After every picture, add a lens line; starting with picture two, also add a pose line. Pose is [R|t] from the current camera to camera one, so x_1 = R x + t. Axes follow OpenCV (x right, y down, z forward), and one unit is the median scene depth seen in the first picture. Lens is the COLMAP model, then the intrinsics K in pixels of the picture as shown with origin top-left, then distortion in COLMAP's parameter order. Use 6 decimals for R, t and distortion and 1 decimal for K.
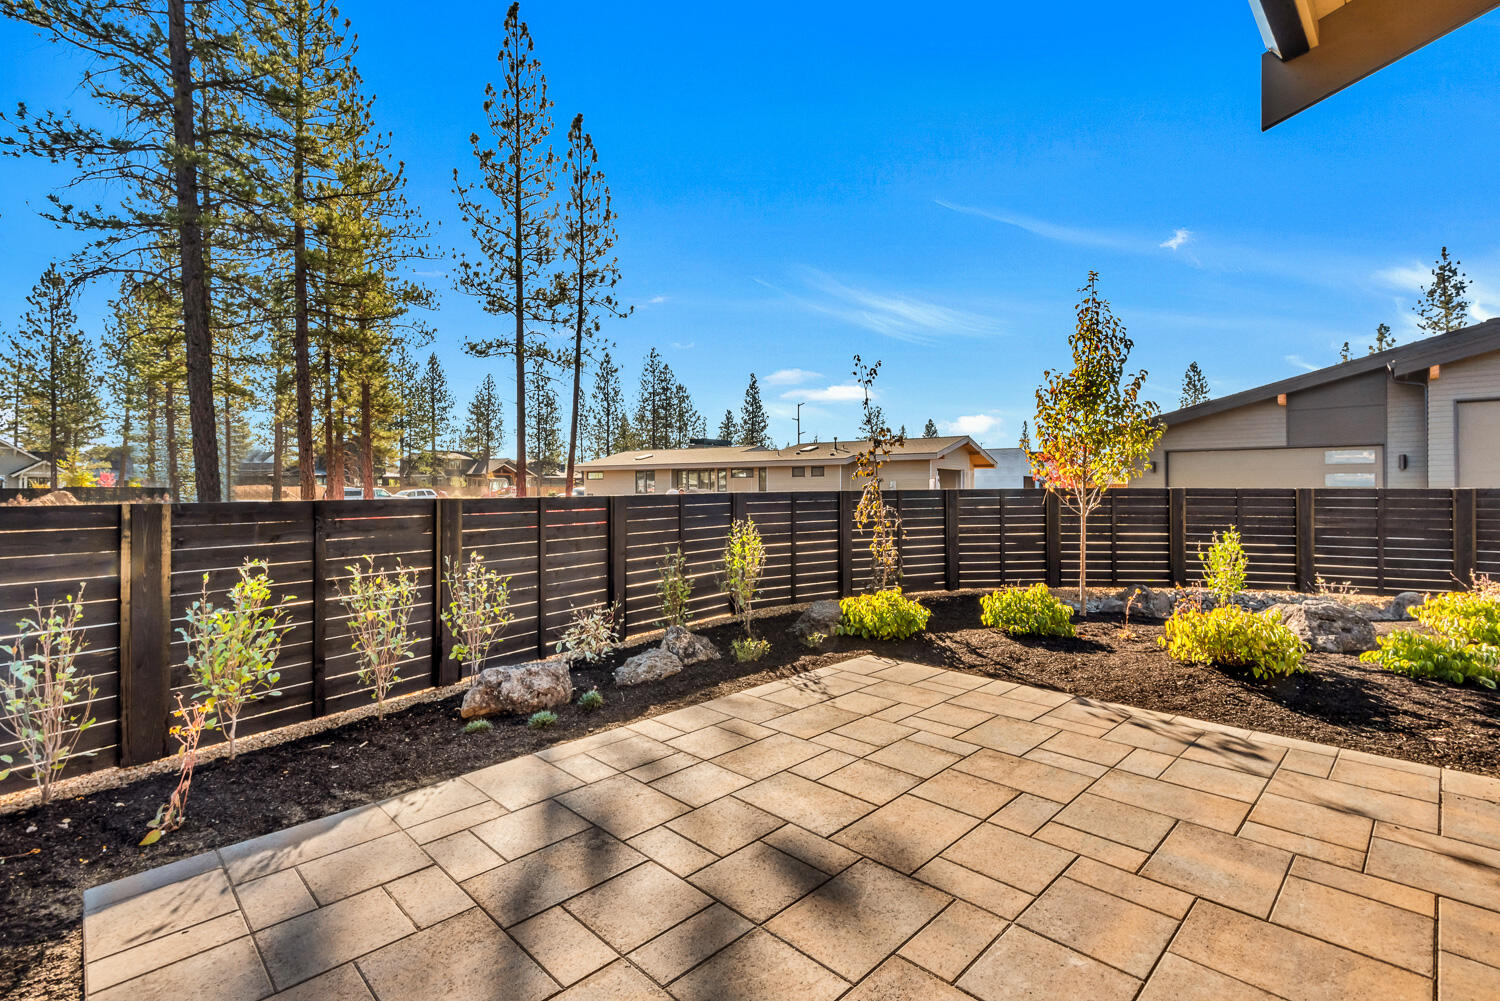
lens RADIAL K [[686.7, 0, 750.1], [0, 686.7, 508.3], [0, 0, 1]] dist [0.034789, -0.021680]
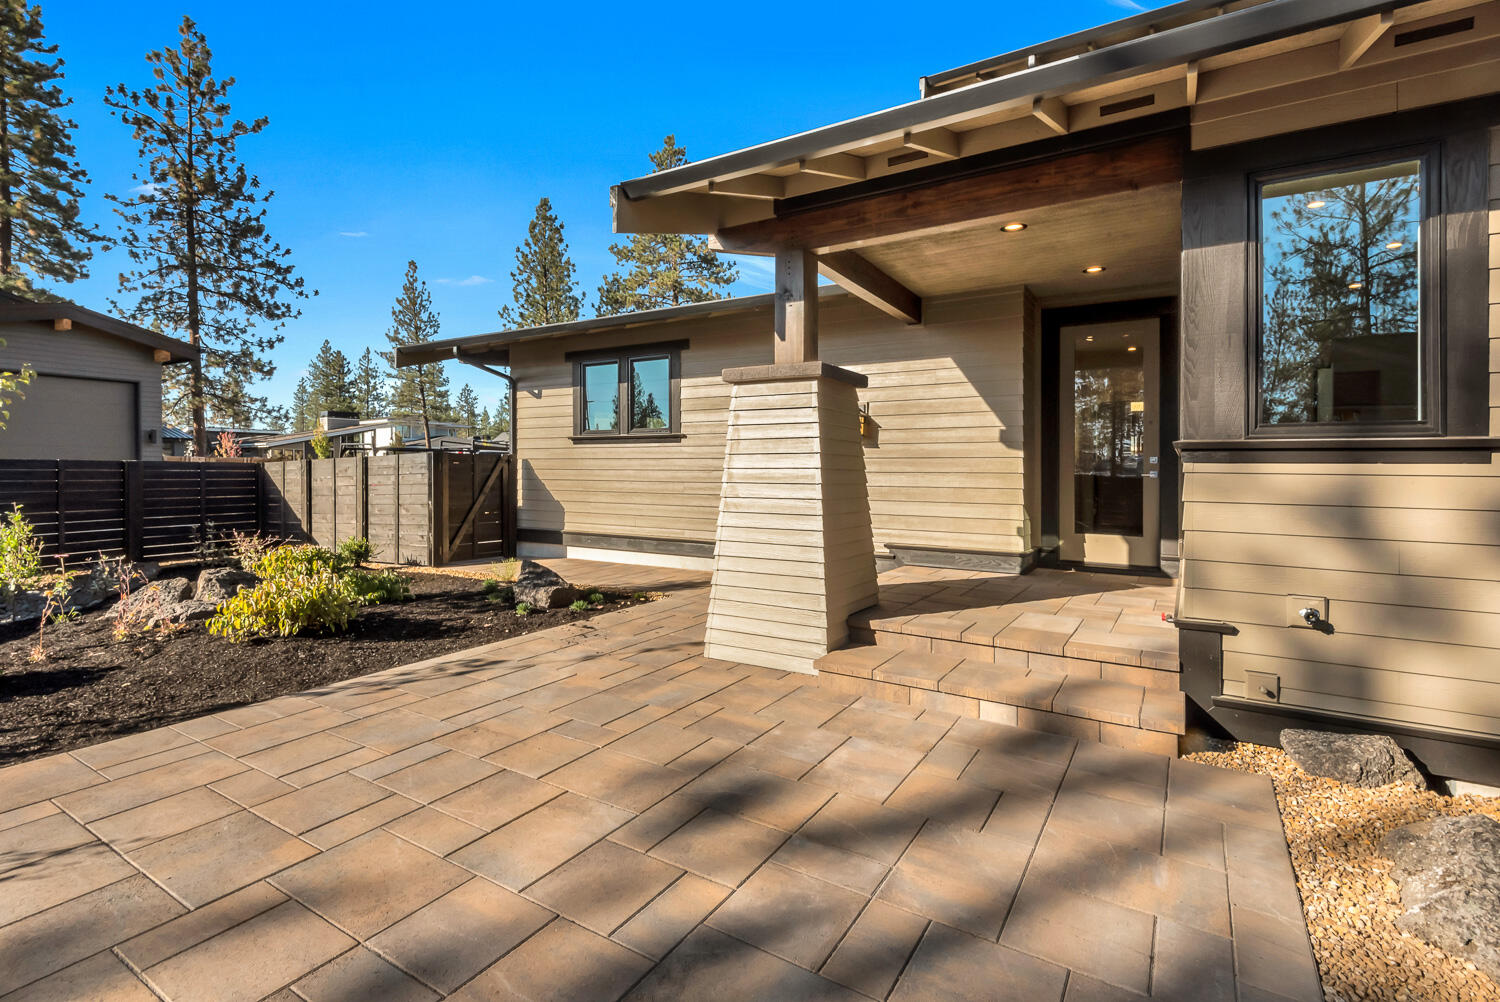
lens RADIAL K [[686.7, 0, 750.1], [0, 686.7, 508.8], [0, 0, 1]] dist [0.034789, -0.021680]
pose [[-0.238913, -0.051872, 0.969655, -0.773818], [0.010564, 0.998374, 0.056011, -0.015529], [-0.970984, 0.023625, -0.237977, 0.943866]]
